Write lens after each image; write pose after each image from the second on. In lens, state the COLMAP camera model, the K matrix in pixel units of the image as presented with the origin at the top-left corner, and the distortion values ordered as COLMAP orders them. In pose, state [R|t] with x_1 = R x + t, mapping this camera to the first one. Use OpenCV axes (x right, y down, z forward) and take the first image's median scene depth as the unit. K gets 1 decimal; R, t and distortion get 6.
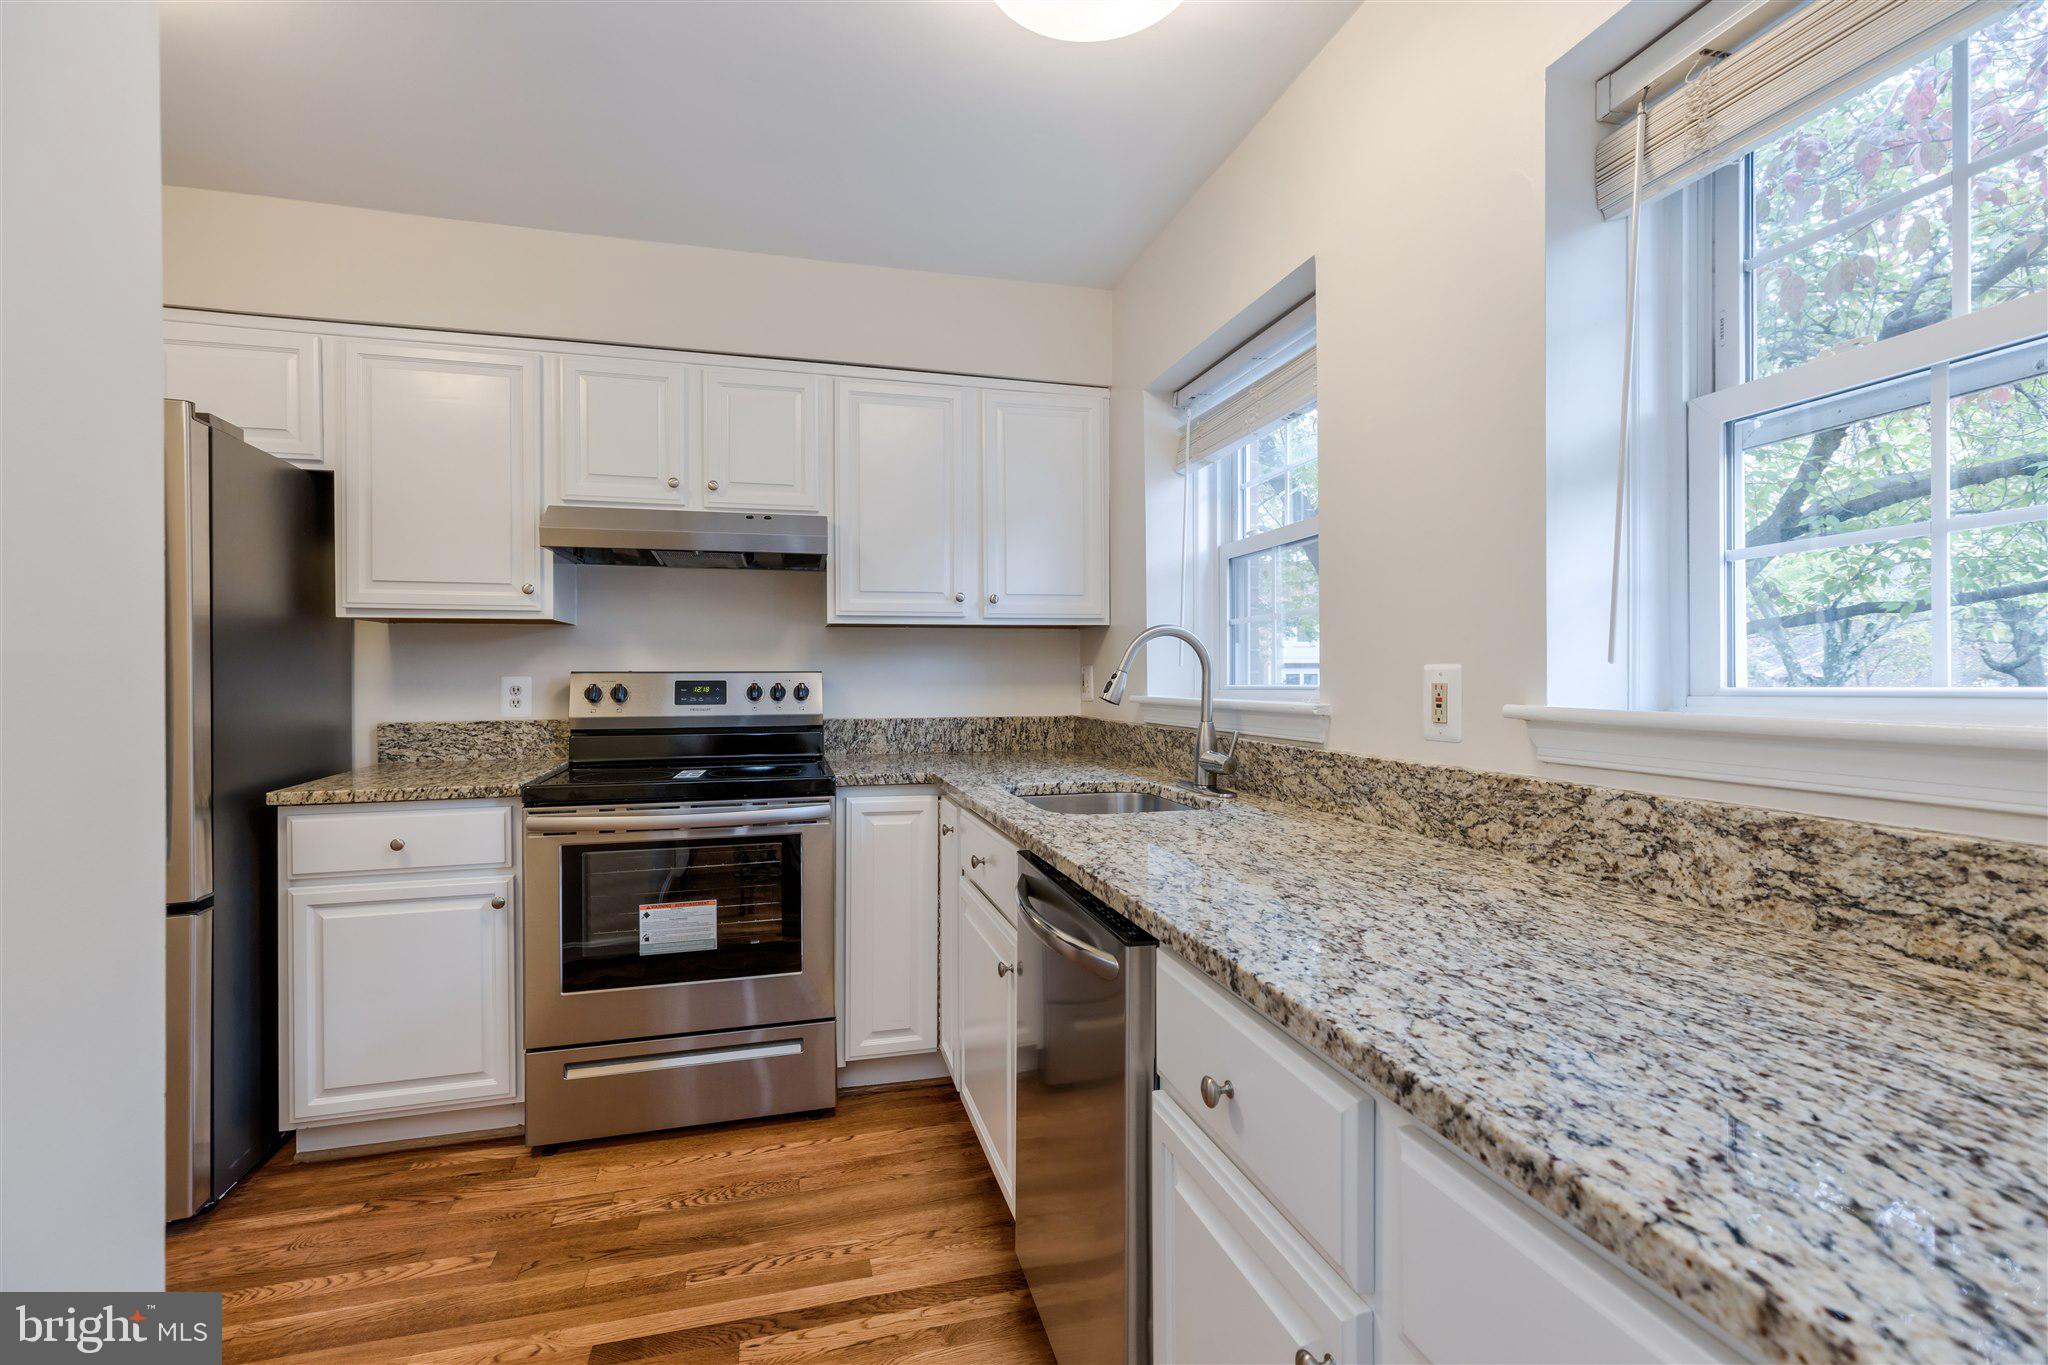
lens RADIAL K [[922.1, 0, 1020.7], [0, 922.1, 679.6], [0, 0, 1]] dist [0.001707, 0.004897]
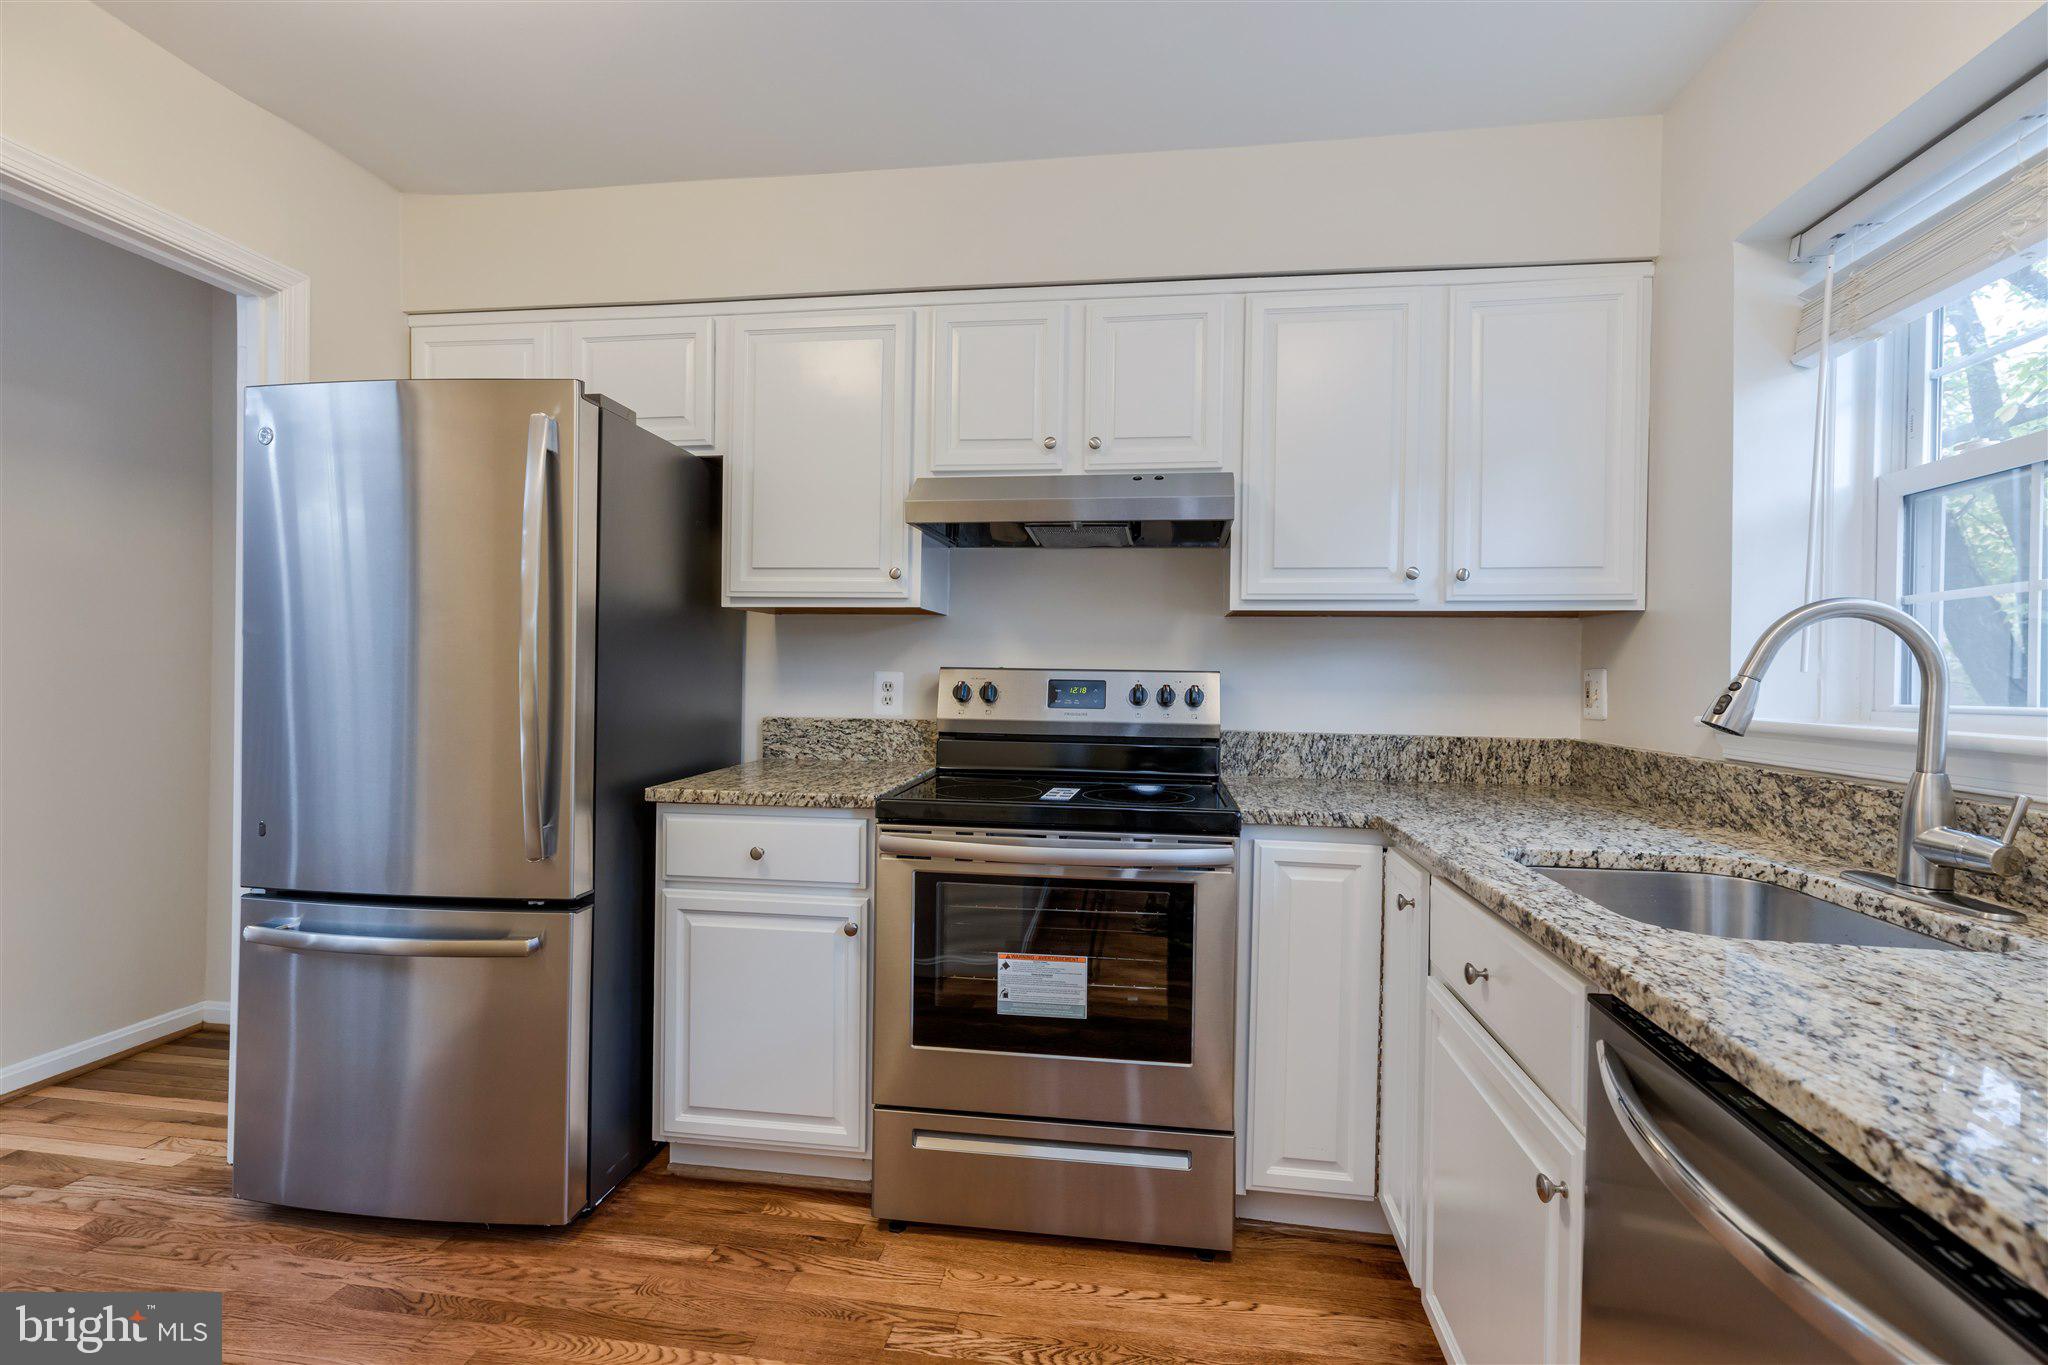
lens RADIAL K [[922.1, 0, 1021.4], [0, 922.1, 673.9], [0, 0, 1]] dist [0.001707, 0.004897]
pose [[0.918673, 0.017017, -0.394653, -0.072440], [-0.020242, 0.999787, -0.004010, -0.000047], [0.394501, 0.011673, 0.918821, 0.244119]]
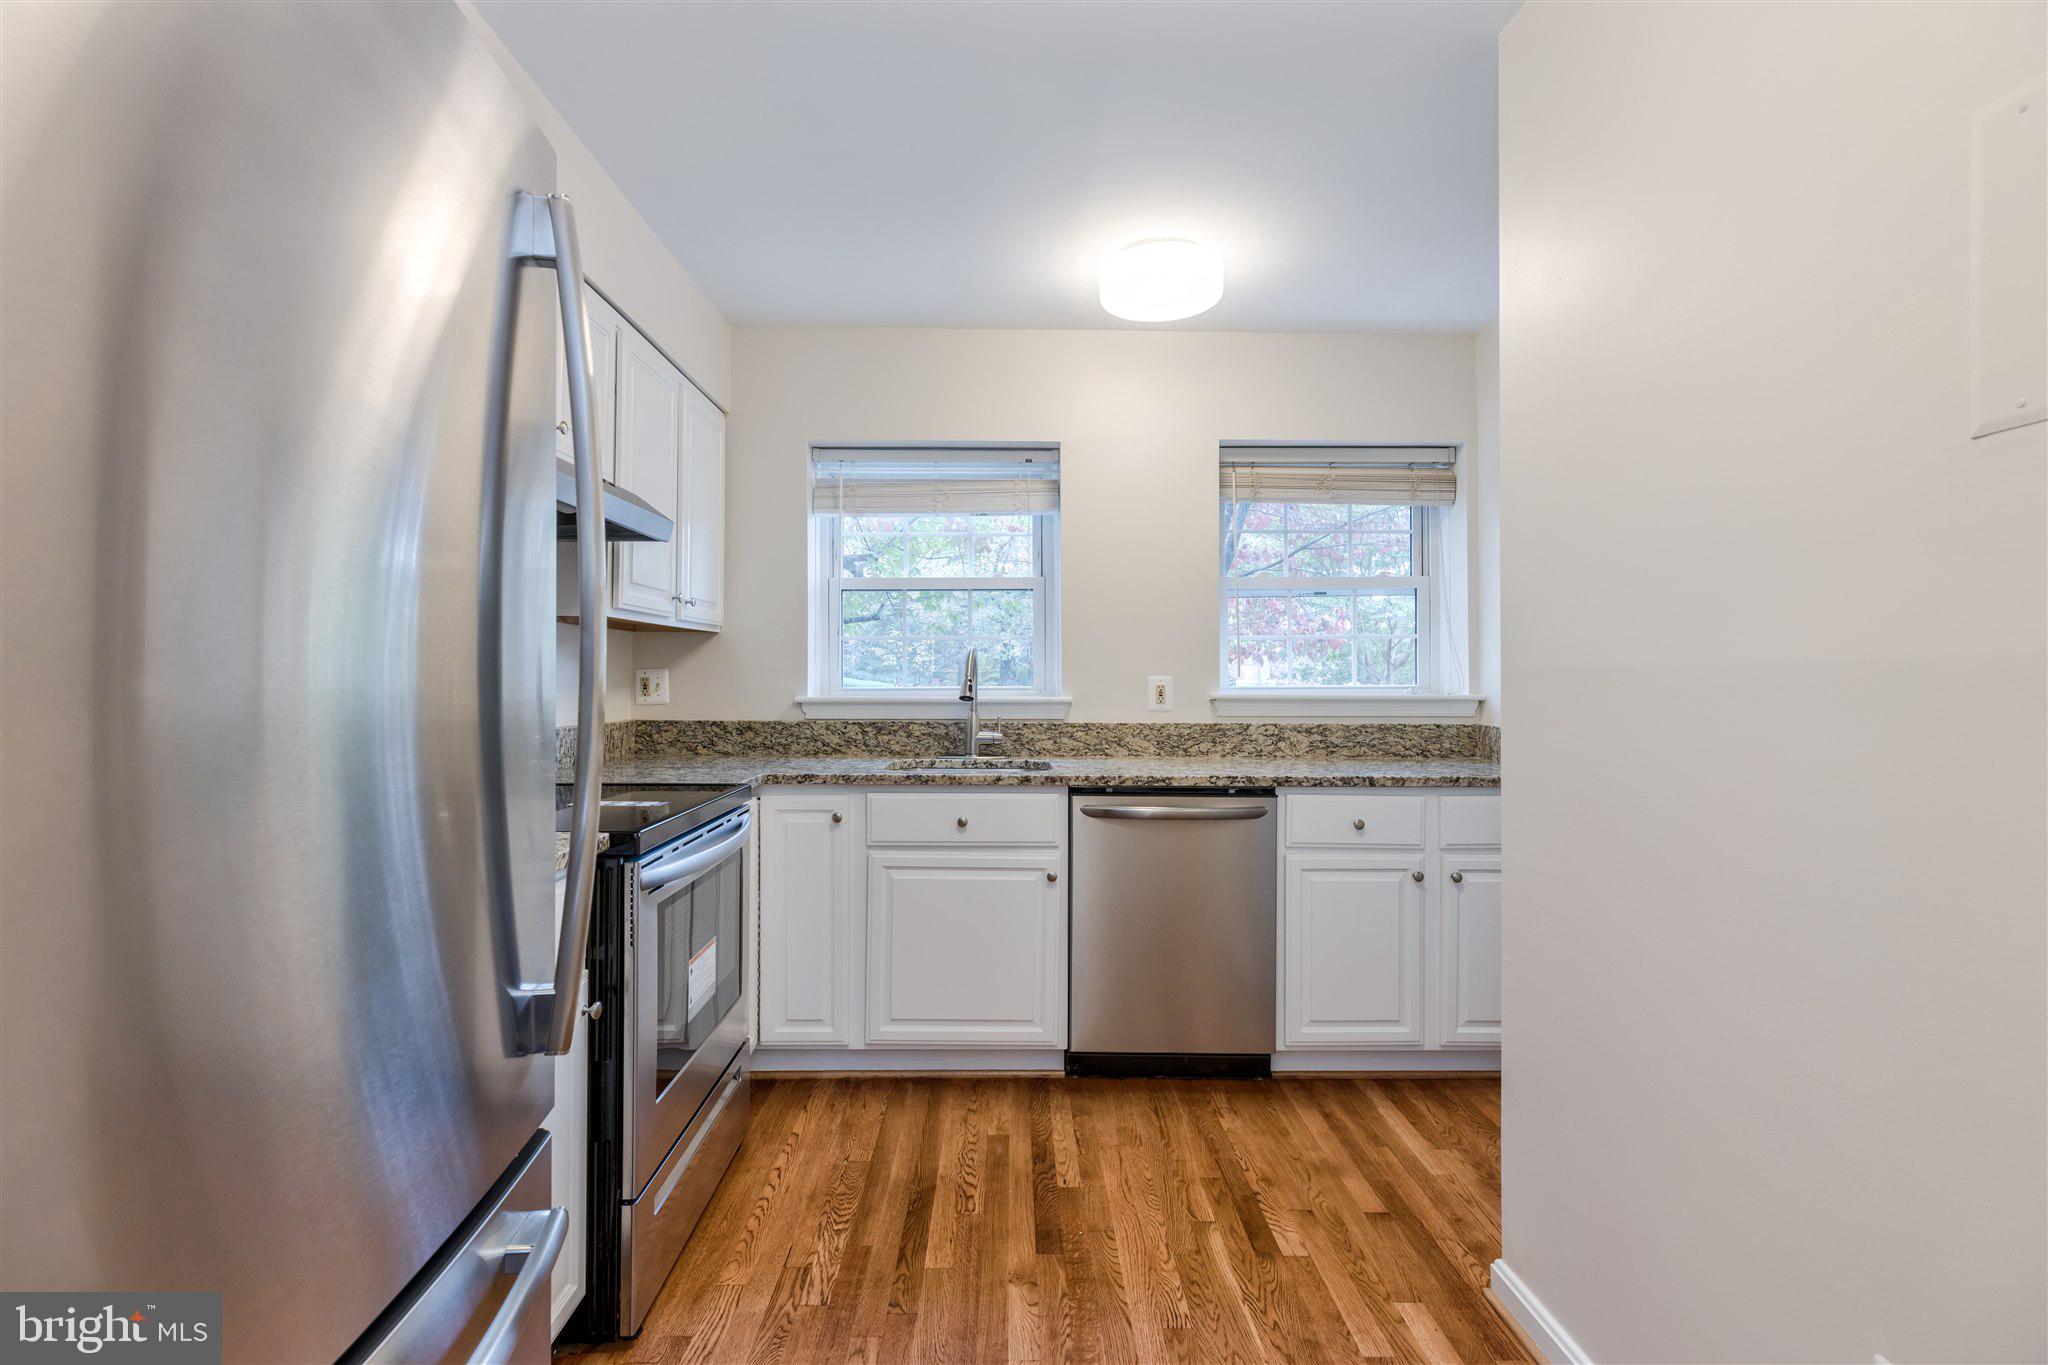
lens RADIAL K [[922.1, 0, 1024.8], [0, 922.1, 679.0], [0, 0, 1]] dist [0.001707, 0.004897]
pose [[0.240935, 0.003731, 0.970534, -1.100849], [-0.000934, 0.999993, -0.003612, -0.001490], [-0.970541, -0.000036, 0.240937, 0.504134]]
